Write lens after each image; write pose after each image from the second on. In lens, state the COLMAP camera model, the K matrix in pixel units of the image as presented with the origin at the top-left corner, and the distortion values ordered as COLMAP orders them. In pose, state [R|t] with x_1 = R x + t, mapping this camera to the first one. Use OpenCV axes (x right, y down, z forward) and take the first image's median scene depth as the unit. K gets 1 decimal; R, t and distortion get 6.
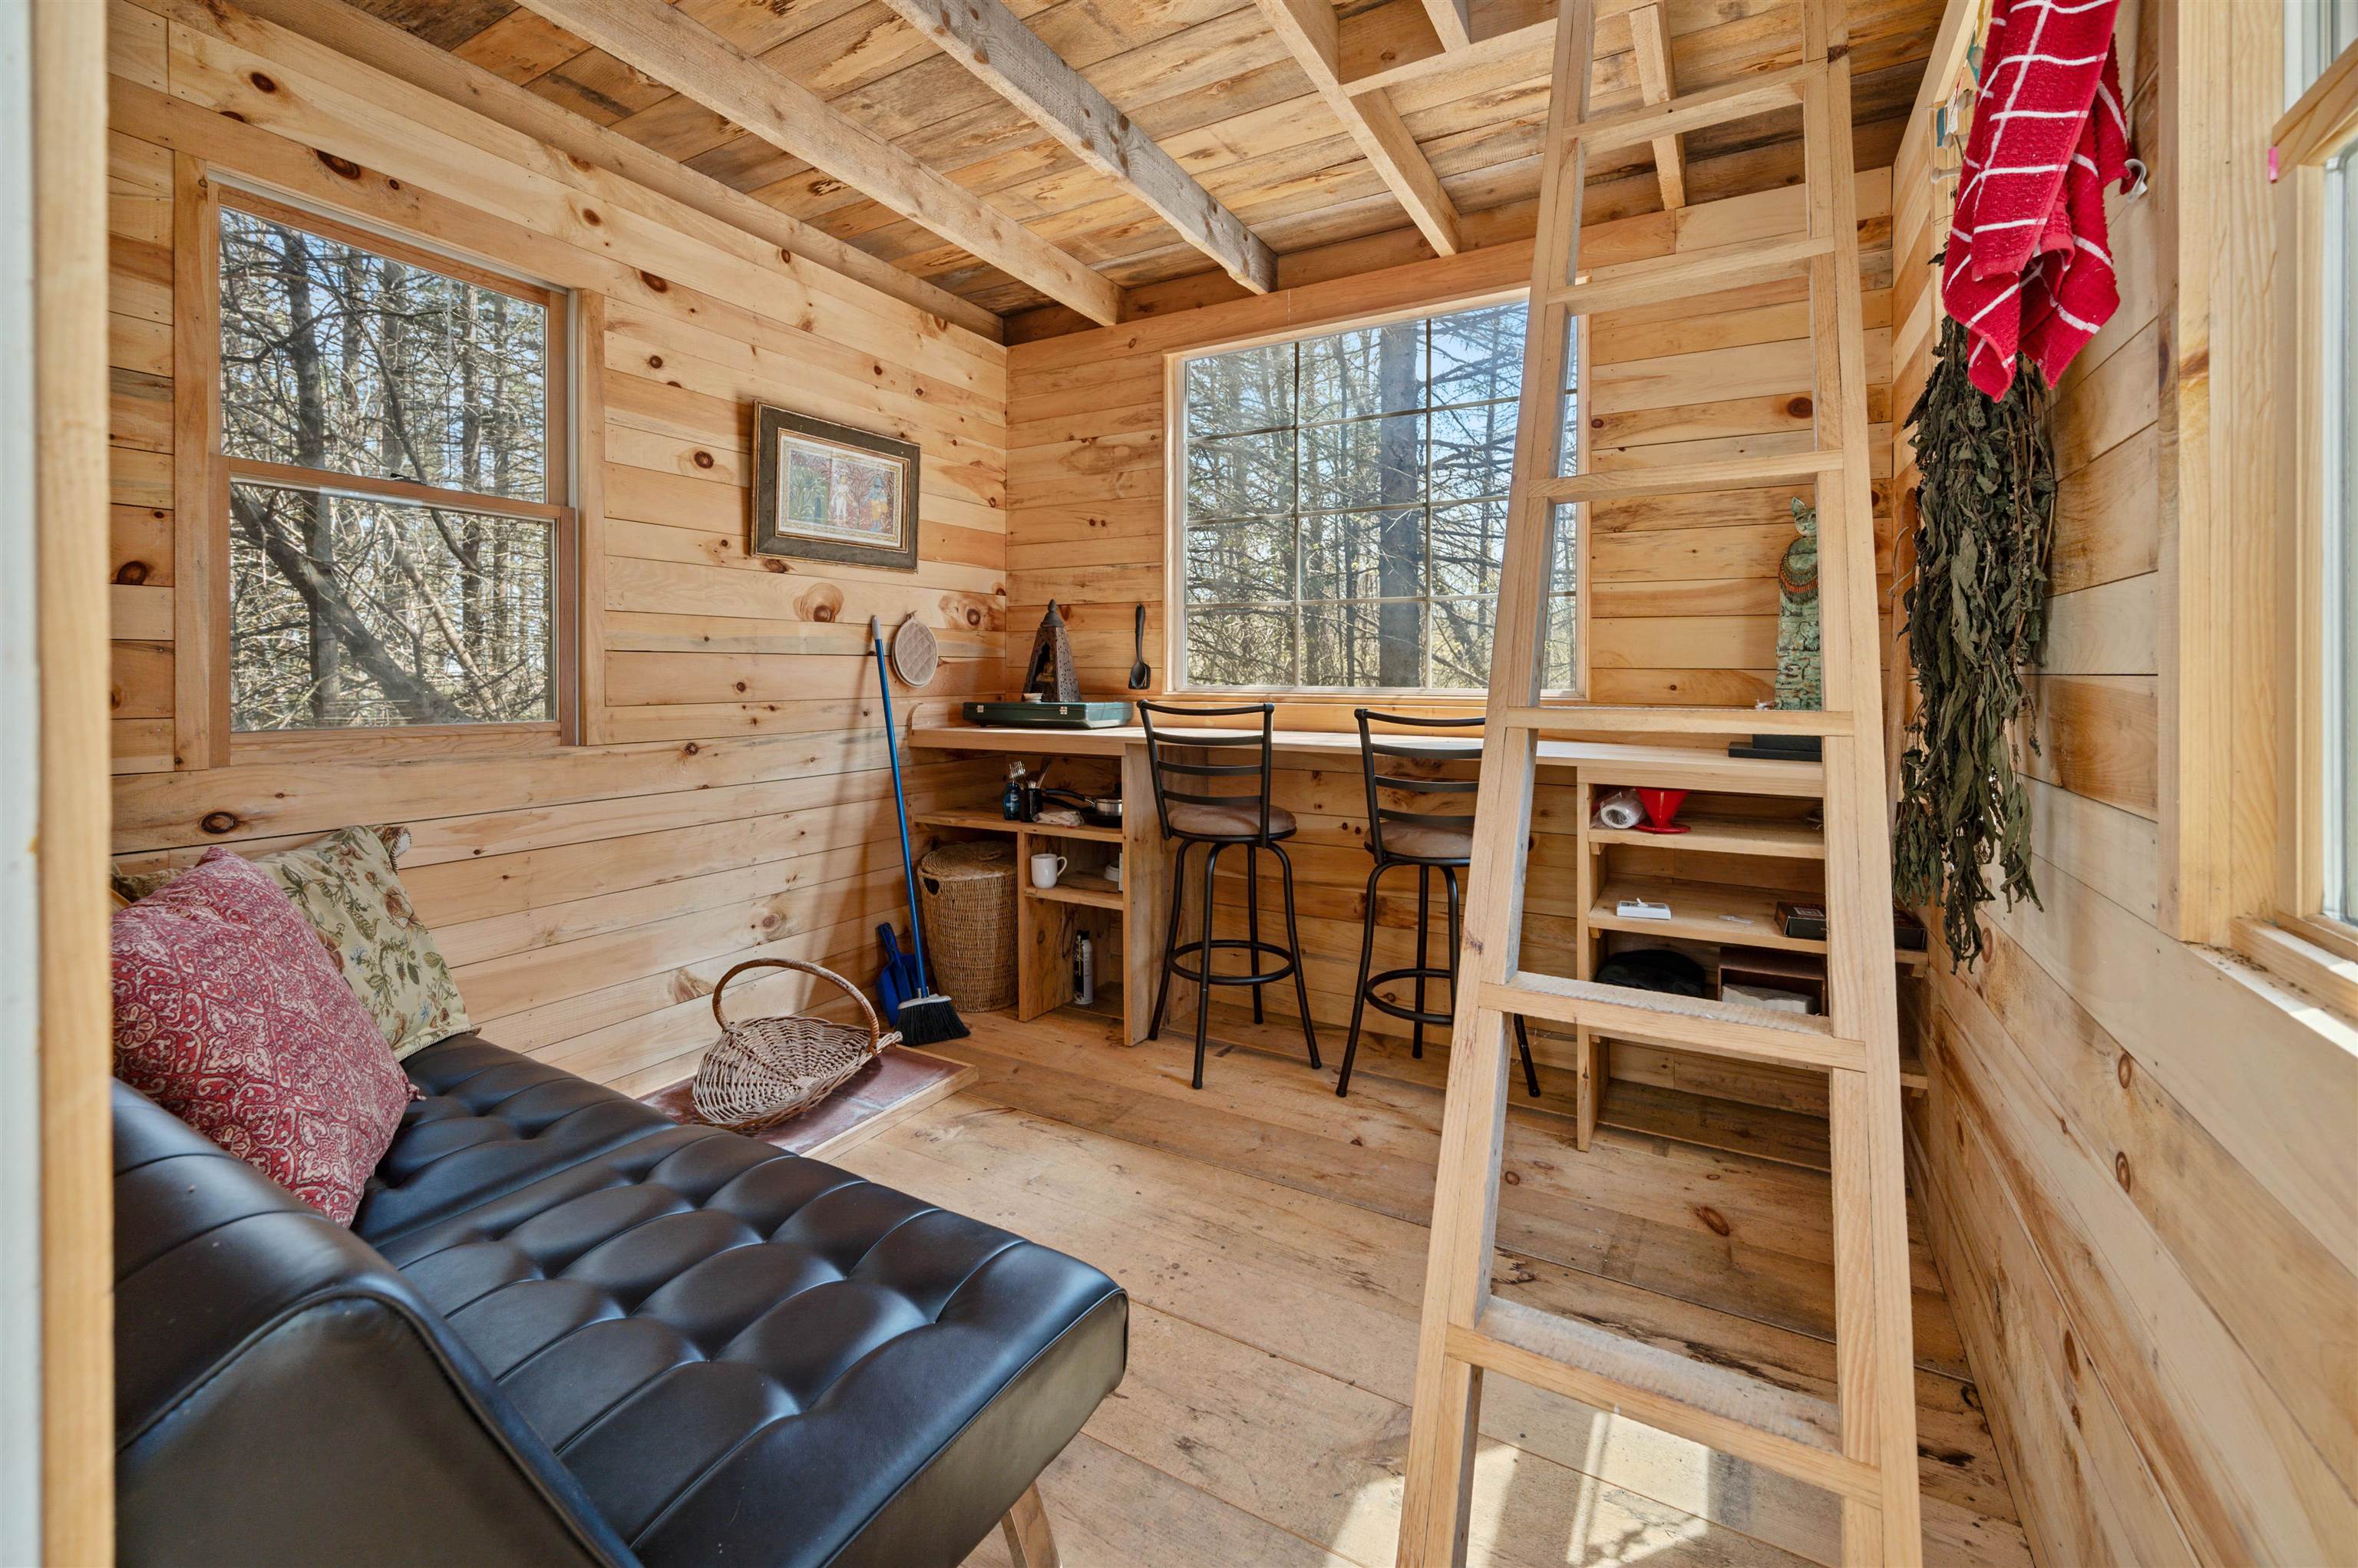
lens RADIAL K [[964.5, 0, 1182.0], [0, 964.5, 673.9], [0, 0, 1]] dist [0.000003, 0.000008]
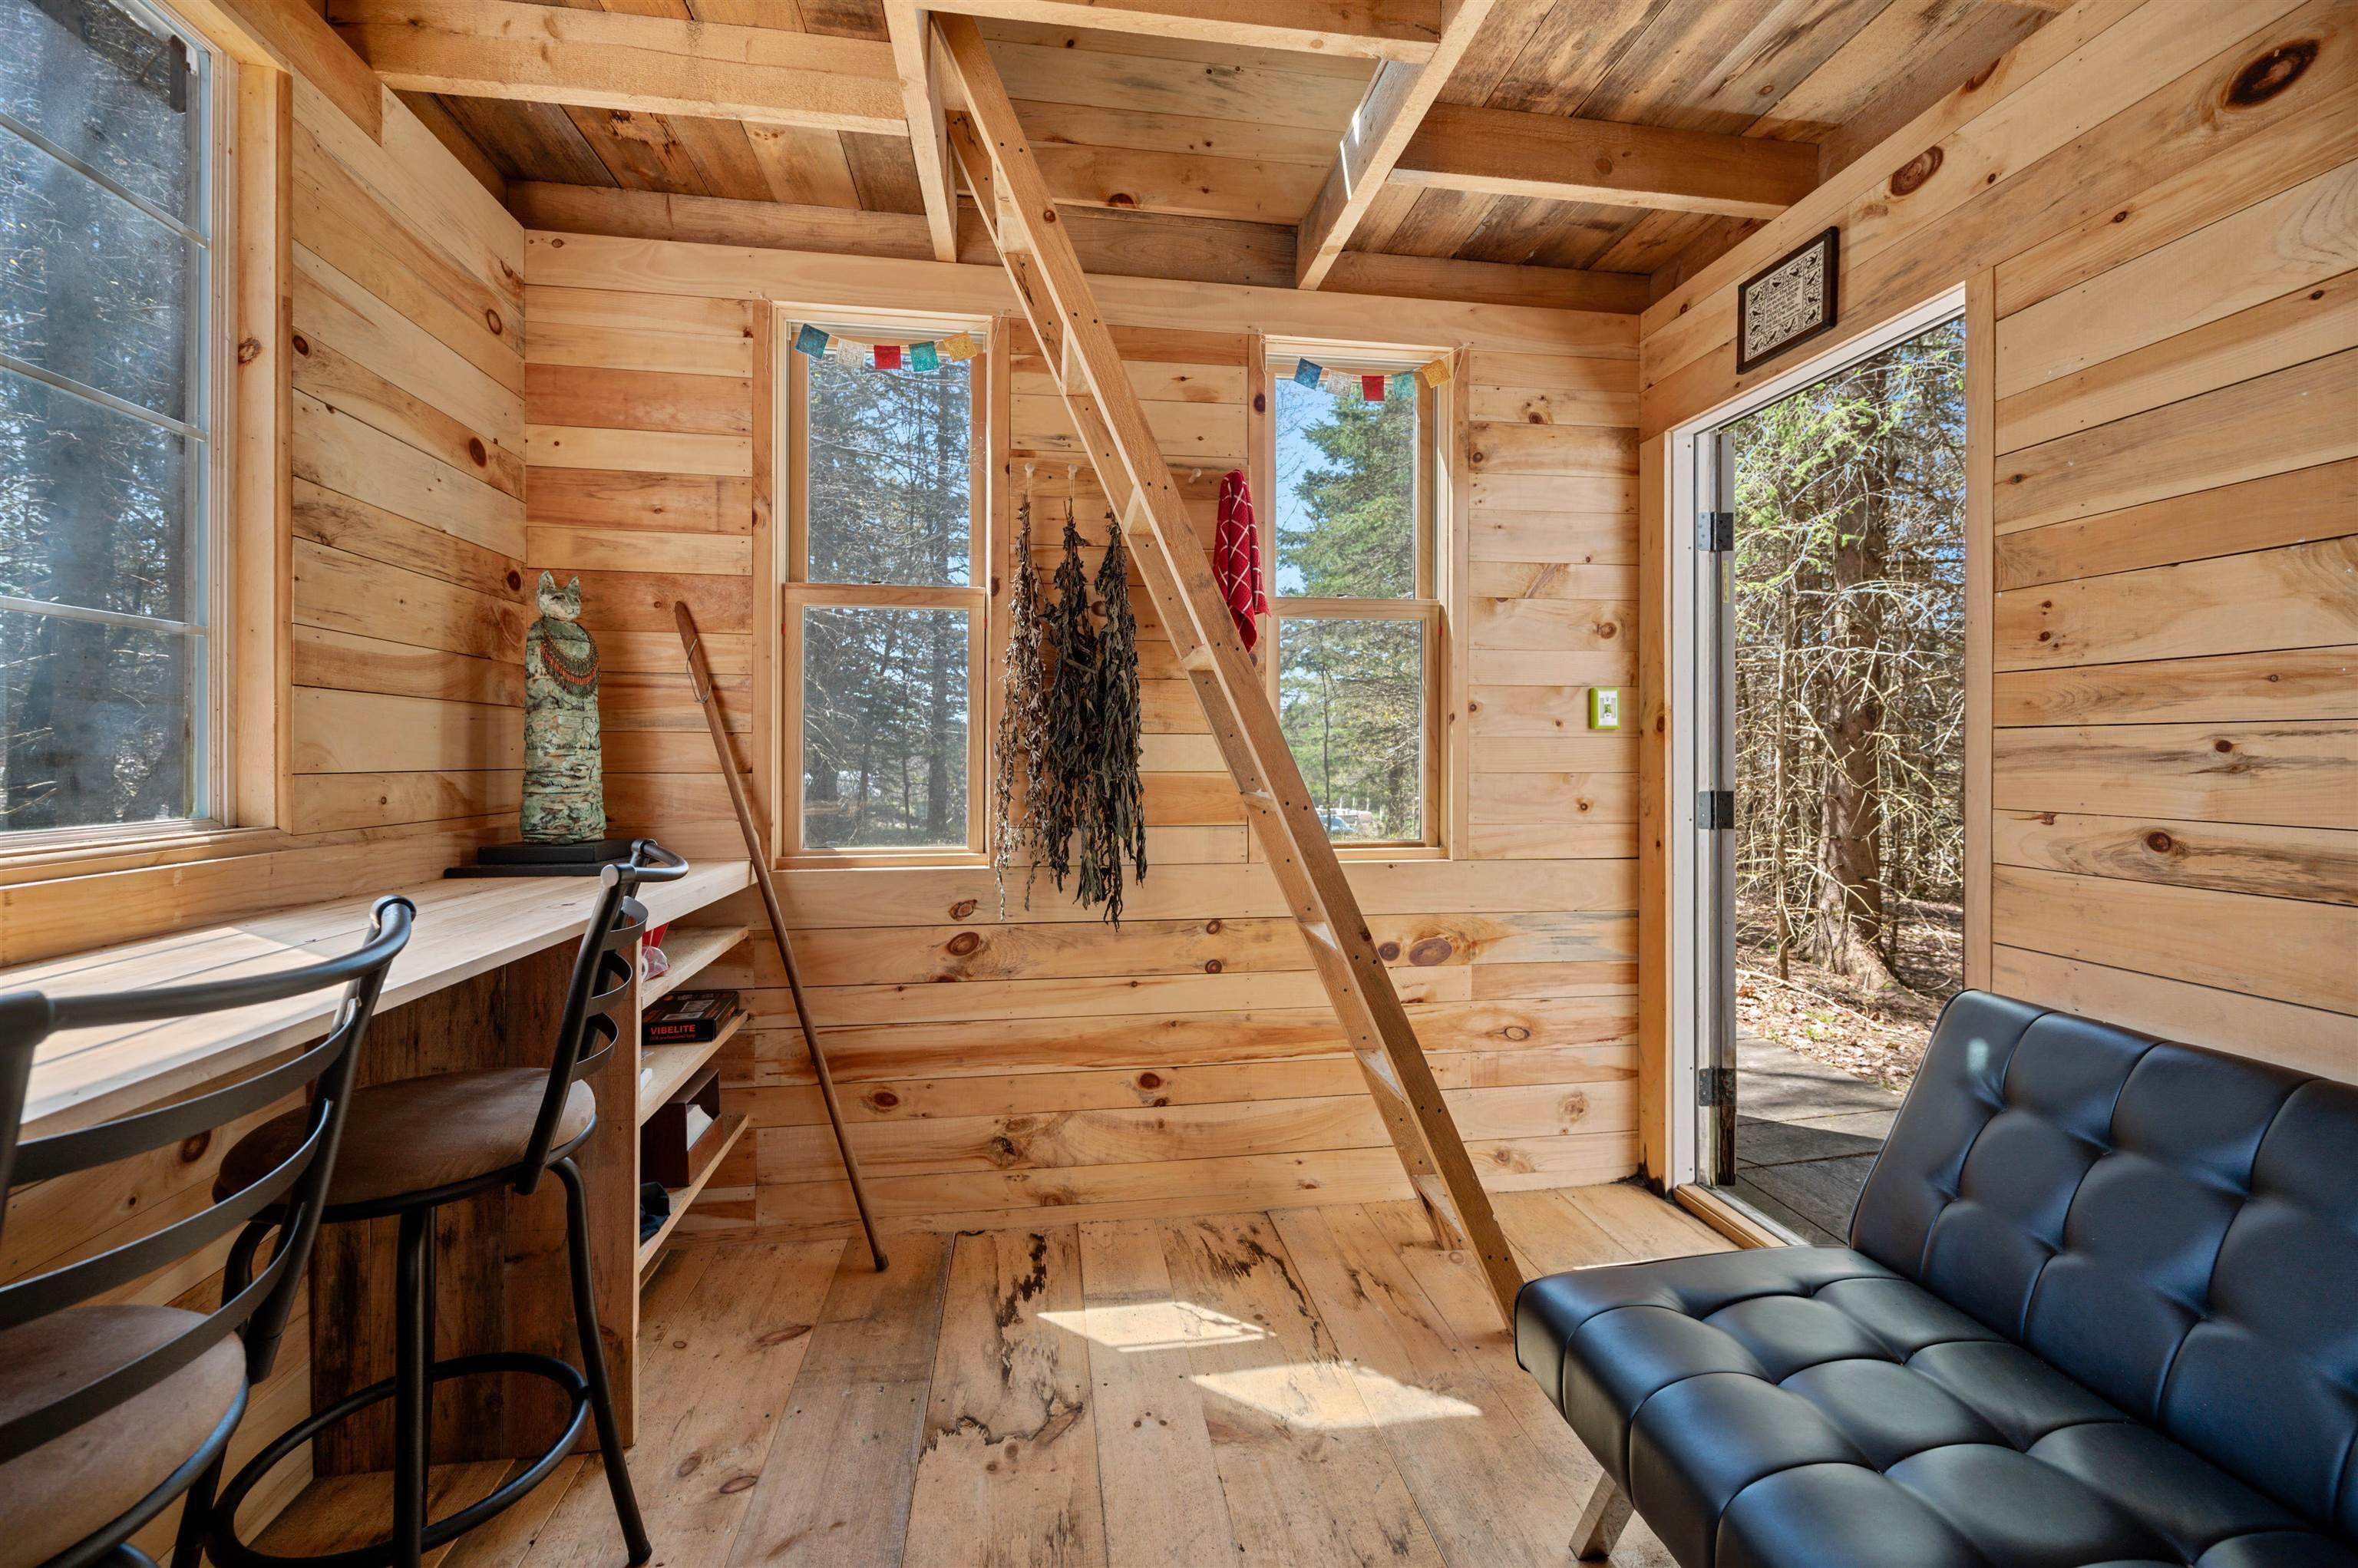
lens RADIAL K [[941.8, 0, 1175.9], [0, 941.8, 745.8], [0, 0, 1]] dist [-0.000544, -0.000037]
pose [[-0.622438, 0.003352, 0.782662, -0.354155], [0.000550, 0.999992, -0.003844, -0.021519], [-0.782669, -0.001962, -0.622435, 1.018561]]
